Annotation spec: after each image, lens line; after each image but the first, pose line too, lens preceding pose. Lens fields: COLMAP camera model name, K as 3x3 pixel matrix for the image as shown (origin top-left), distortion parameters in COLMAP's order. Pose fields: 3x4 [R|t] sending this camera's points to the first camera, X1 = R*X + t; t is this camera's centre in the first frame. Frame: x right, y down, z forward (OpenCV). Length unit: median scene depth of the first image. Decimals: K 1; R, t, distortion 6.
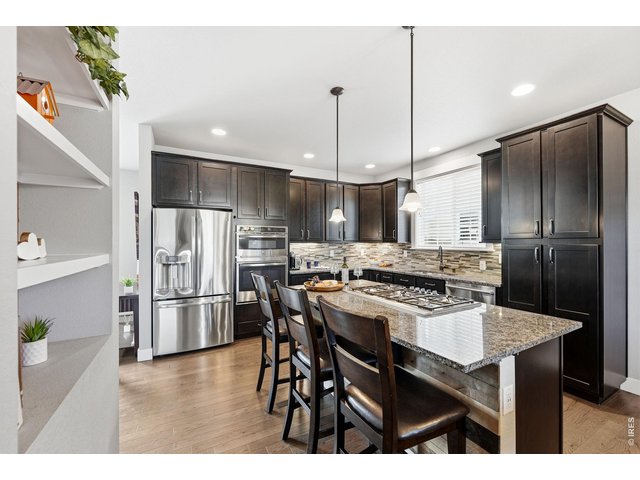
lens RADIAL K [[271.5, 0, 320.0], [0, 271.5, 240.0], [0, 0, 1]] dist [-0.000376, -0.000197]
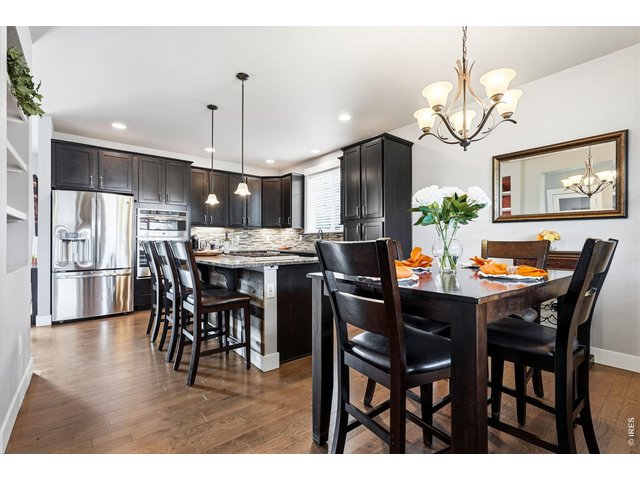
lens RADIAL K [[297.8, 0, 323.2], [0, 297.8, 238.2], [0, 0, 1]] dist [0.001316, 0.000347]
pose [[0.981627, 0.004067, 0.190765, 0.217361], [-0.004225, 0.999991, 0.000423, 0.067520], [-0.190762, -0.001221, 0.981636, -0.370559]]
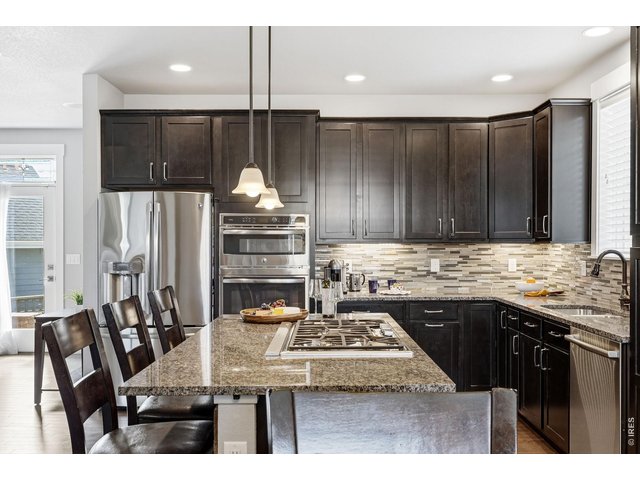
lens RADIAL K [[618.5, 0, 320.0], [0, 618.5, 240.0], [0, 0, 1]] dist [-0.001324, -0.001735]
pose [[0.881238, -0.001408, -0.472671, 0.541442], [0.003783, 0.999985, 0.004074, -0.001230], [0.472658, -0.005378, 0.881230, -0.106128]]
